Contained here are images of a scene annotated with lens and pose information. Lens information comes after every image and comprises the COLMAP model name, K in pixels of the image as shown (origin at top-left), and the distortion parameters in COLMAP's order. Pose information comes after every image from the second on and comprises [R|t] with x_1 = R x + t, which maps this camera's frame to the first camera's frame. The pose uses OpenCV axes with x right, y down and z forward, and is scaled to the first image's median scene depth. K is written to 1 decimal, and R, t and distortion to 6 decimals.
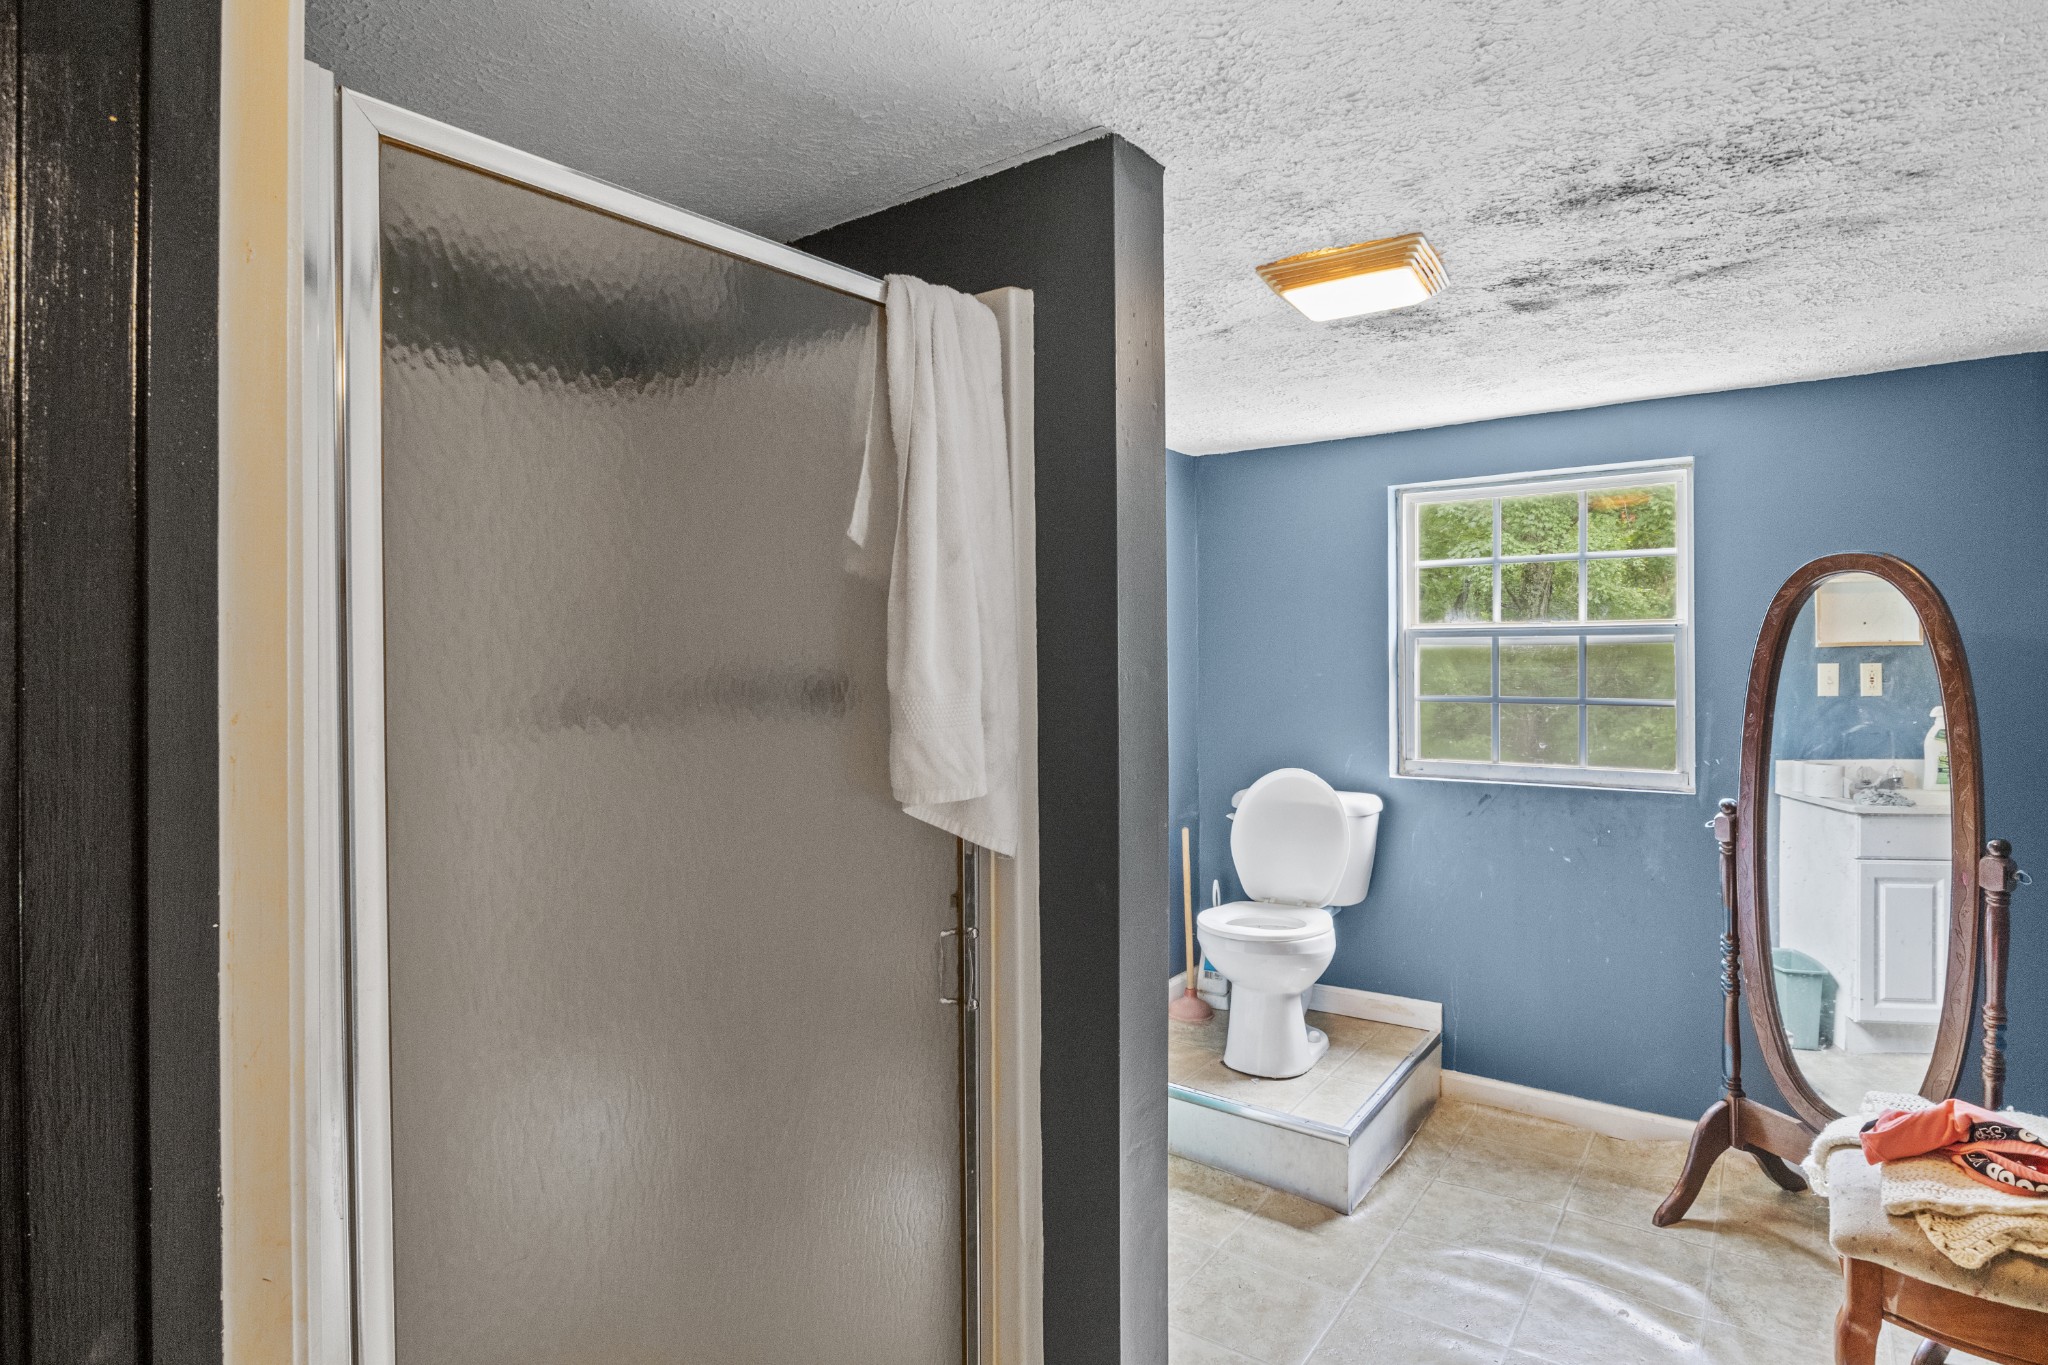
lens RADIAL K [[1054.9, 0, 1021.3], [0, 1054.9, 657.8], [0, 0, 1]] dist [-0.016560, -0.000532]
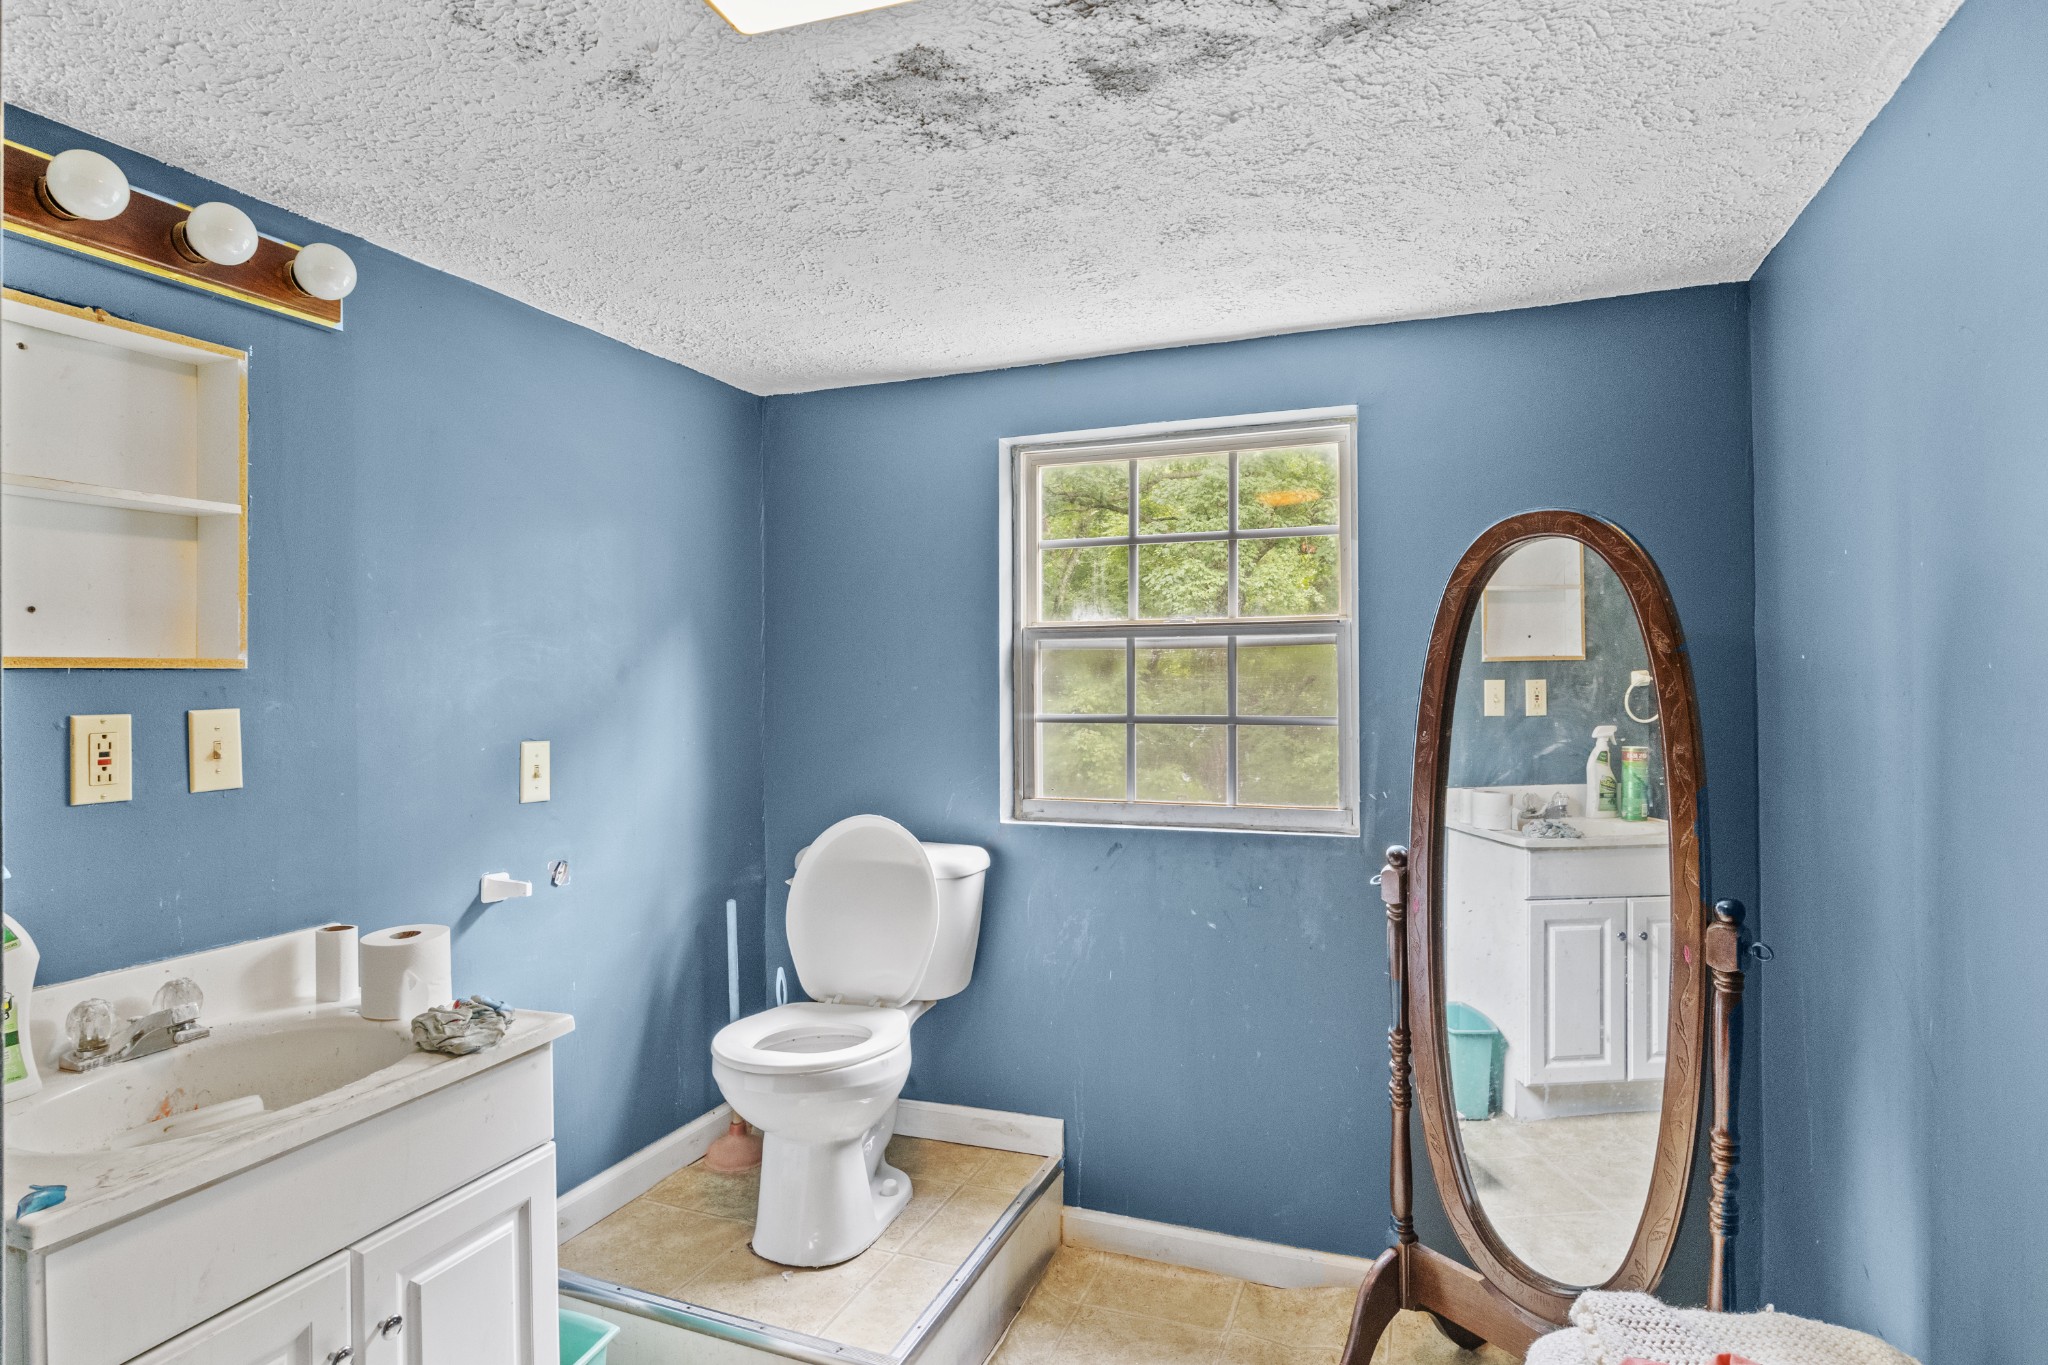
lens RADIAL K [[1094.0, 0, 1022.8], [0, 1094.0, 679.0], [0, 0, 1]] dist [-0.021879, 0.001516]
pose [[0.965085, 0.005052, 0.261887, 0.182674], [-0.002723, 0.999953, -0.009257, 0.020163], [-0.261922, 0.008221, 0.965054, 0.272412]]
